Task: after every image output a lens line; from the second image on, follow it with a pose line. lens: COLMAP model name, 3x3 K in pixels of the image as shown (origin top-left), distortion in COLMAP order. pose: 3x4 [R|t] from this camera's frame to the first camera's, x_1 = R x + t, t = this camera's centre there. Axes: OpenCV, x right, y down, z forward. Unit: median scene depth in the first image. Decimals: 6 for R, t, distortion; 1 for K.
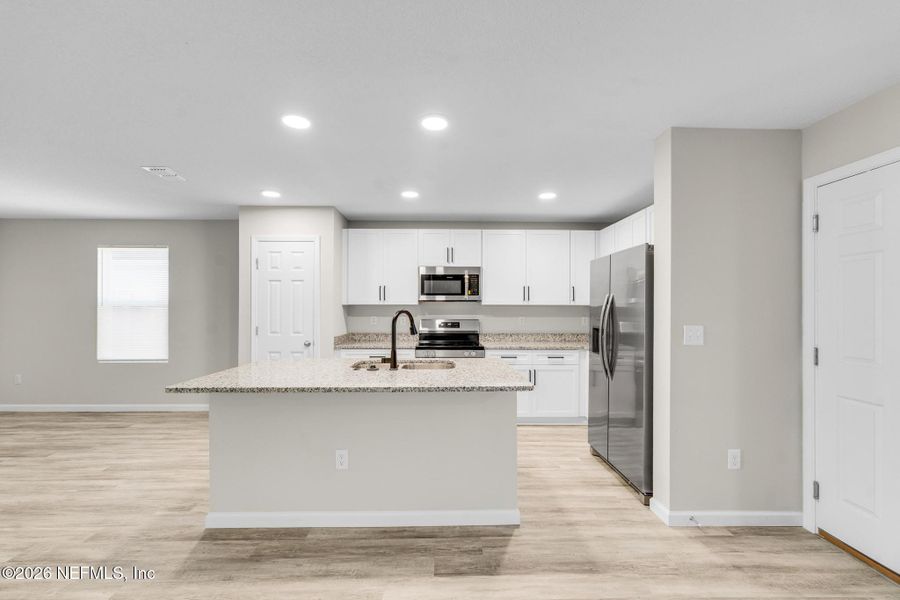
lens RADIAL K [[360.2, 0, 450.8], [0, 360.2, 306.9], [0, 0, 1]] dist [-0.003052, 0.000560]
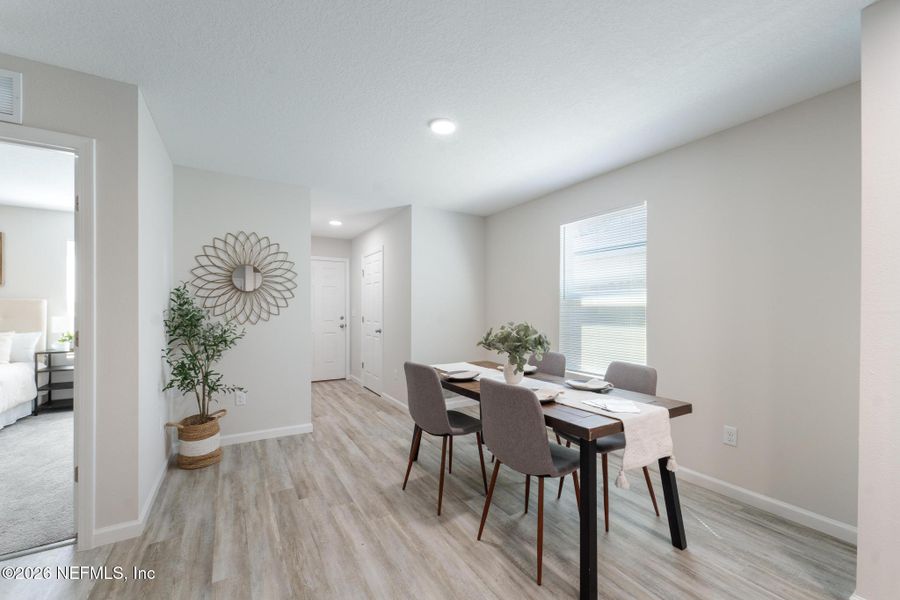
lens RADIAL K [[359.8, 0, 449.6], [0, 359.8, 309.5], [0, 0, 1]] dist [0.000260, 0.000203]
pose [[0.494601, -0.000588, -0.869120, -0.629658], [-0.000883, 0.999999, -0.001179, 0.032343], [0.869120, 0.001350, 0.494600, 0.601047]]
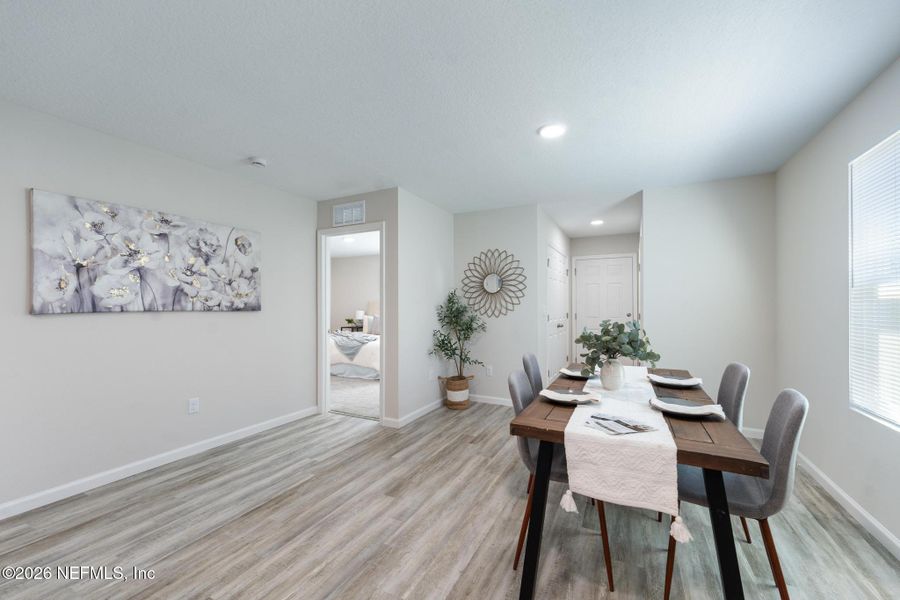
lens RADIAL K [[360.5, 0, 449.3], [0, 360.5, 306.2], [0, 0, 1]] dist [0.000777, -0.000023]
pose [[-0.474465, -0.001742, -0.880273, -0.486005], [0.000575, 0.999997, -0.002289, 0.033839], [0.880274, -0.001592, -0.474463, 1.165211]]
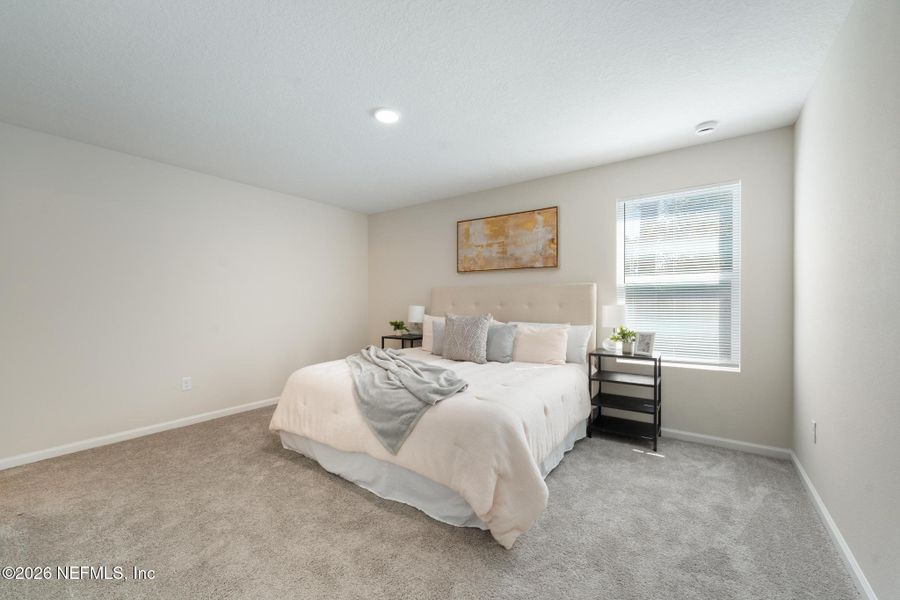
lens RADIAL K [[360.5, 0, 449.3], [0, 360.5, 306.2], [0, 0, 1]] dist [0.000777, -0.000023]
pose [[-0.600779, 0.007699, -0.799378, -1.528730], [0.003495, 0.999969, 0.007005, 0.054486], [0.799407, 0.001415, -0.600788, 0.214486]]
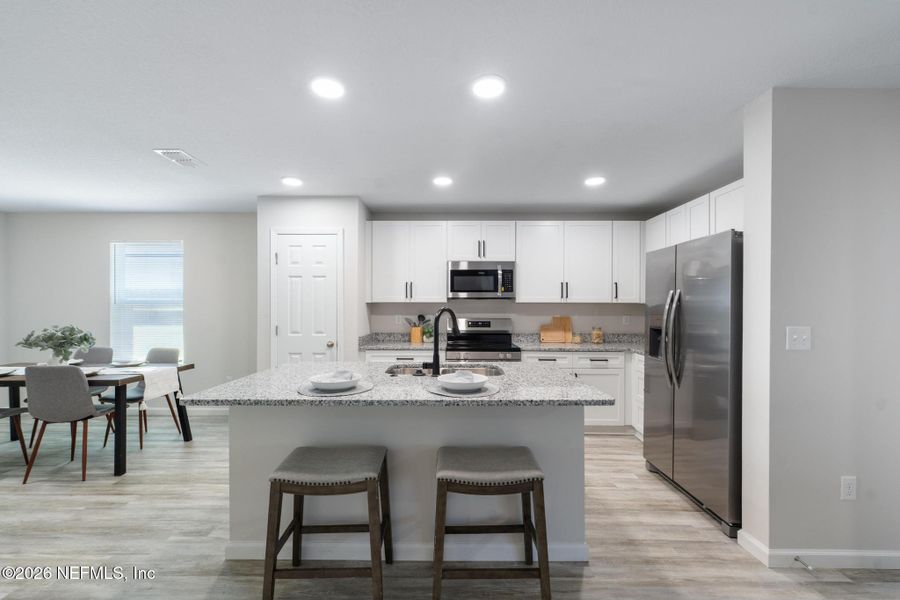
lens RADIAL K [[360.5, 0, 449.3], [0, 360.5, 306.2], [0, 0, 1]] dist [0.000777, -0.000023]
pose [[0.999499, -0.000429, -0.031635, -0.080670], [0.000520, 0.999996, 0.002862, 0.001001], [0.031634, -0.002877, 0.999495, 0.104857]]
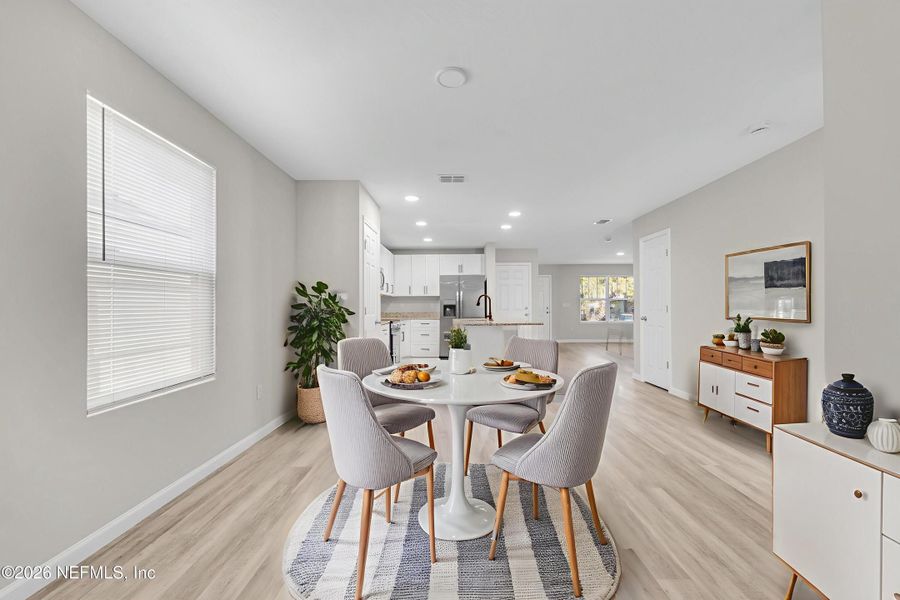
lens RADIAL K [[360.5, 0, 449.3], [0, 360.5, 306.2], [0, 0, 1]] dist [0.000777, -0.000023]
pose [[0.038650, 0.001065, 0.999252, -2.029050], [0.003357, 0.999994, -0.001196, 0.070795], [-0.999247, 0.003401, 0.038646, 0.960919]]
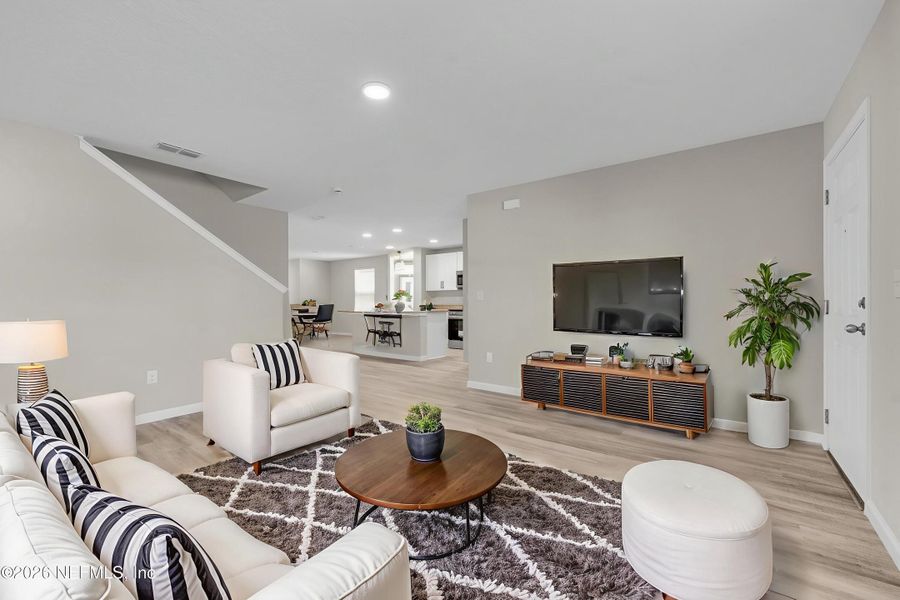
lens RADIAL K [[360.5, 0, 449.3], [0, 360.5, 306.2], [0, 0, 1]] dist [0.000777, -0.000023]
pose [[0.802735, 0.004381, -0.596319, 1.493659], [0.002725, 0.999936, 0.011016, 0.082909], [0.596329, -0.010468, 0.802672, -0.839143]]
